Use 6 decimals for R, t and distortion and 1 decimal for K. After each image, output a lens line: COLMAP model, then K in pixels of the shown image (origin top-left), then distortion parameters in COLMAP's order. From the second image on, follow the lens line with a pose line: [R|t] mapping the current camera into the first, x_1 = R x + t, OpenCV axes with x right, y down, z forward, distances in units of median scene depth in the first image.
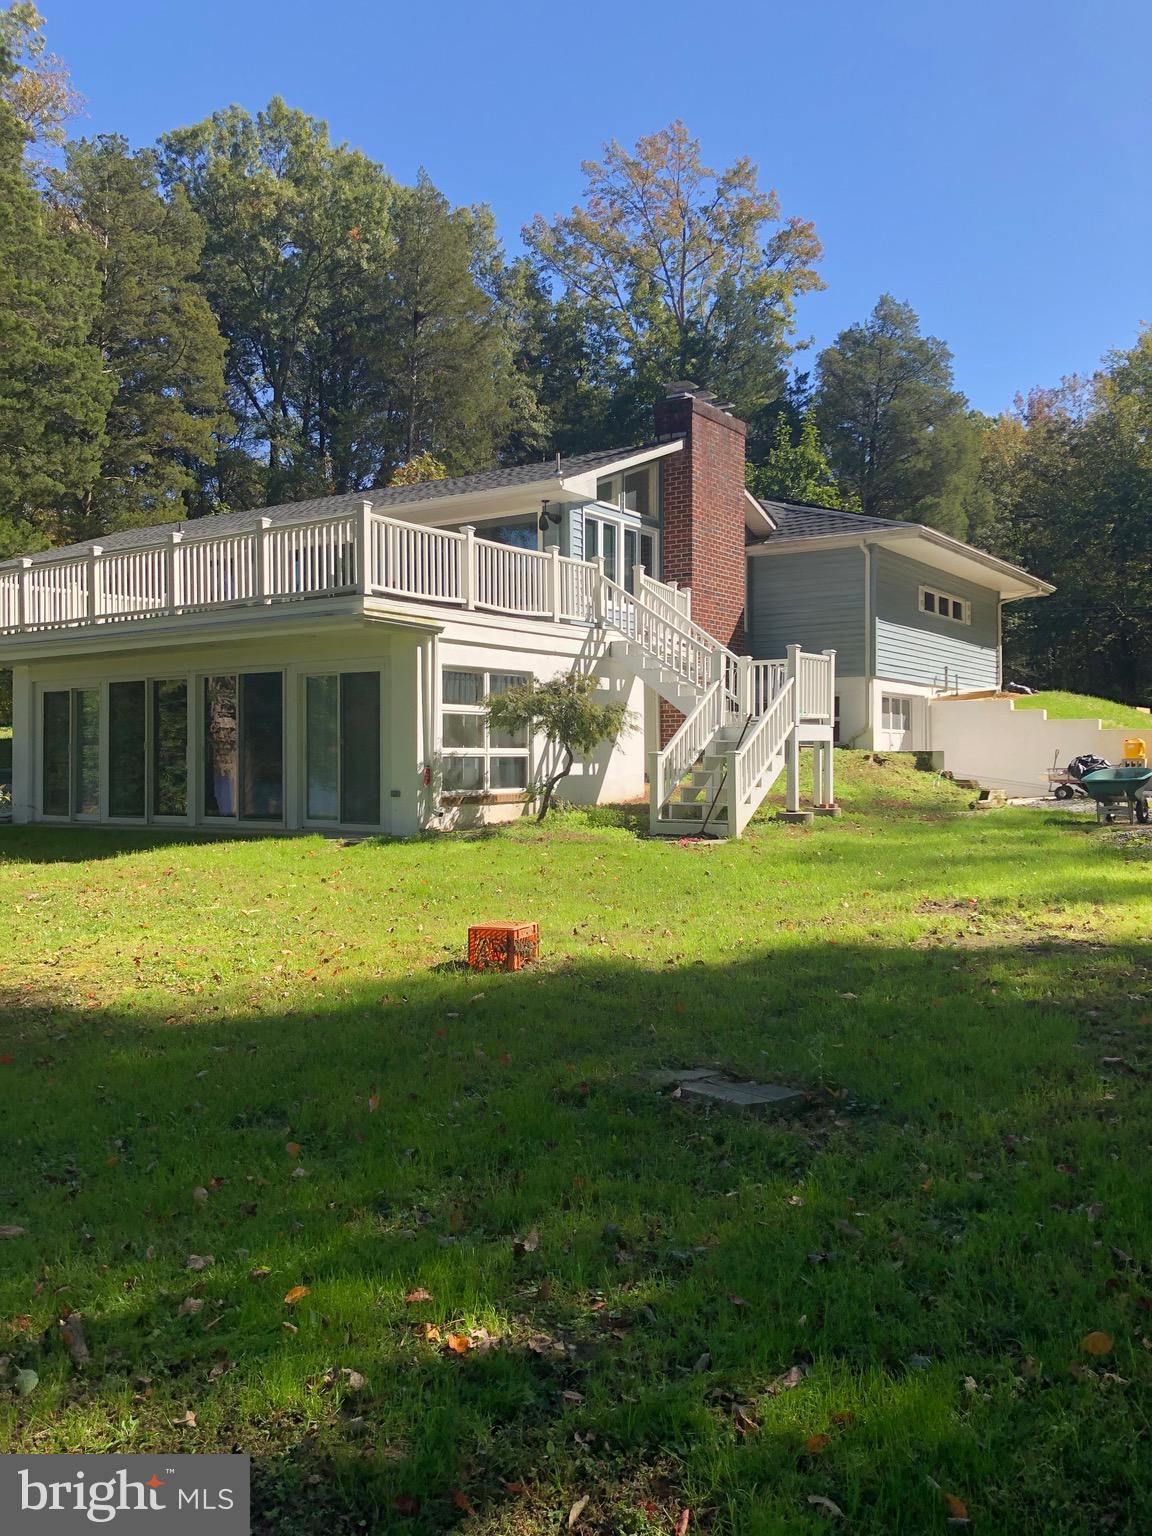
lens RADIAL K [[1256.1, 0, 575.7], [0, 1256.1, 760.6], [0, 0, 1]] dist [0.042149, -0.047726]
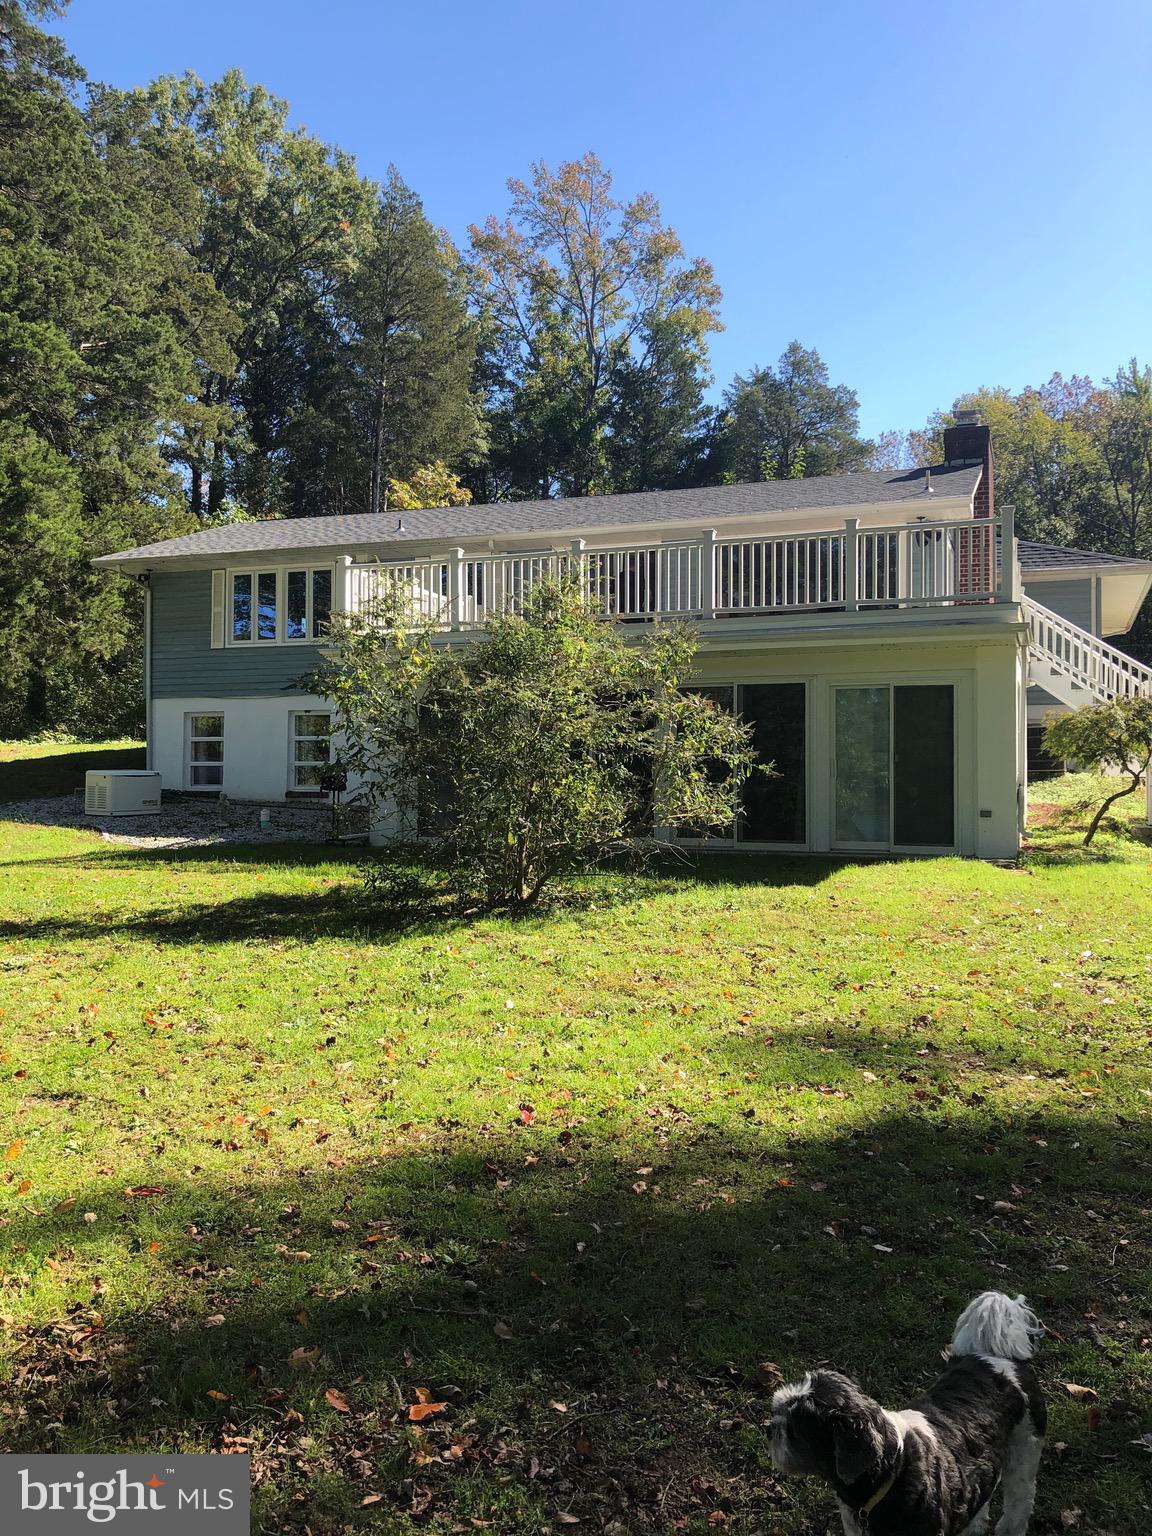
lens RADIAL K [[1256.1, 0, 575.4], [0, 1256.1, 777.2], [0, 0, 1]] dist [0.042149, -0.047726]
pose [[0.971211, 0.006681, 0.238129, -0.176225], [-0.003606, 0.999904, -0.013346, 0.003364], [-0.238195, 0.012104, 0.971142, 0.041114]]
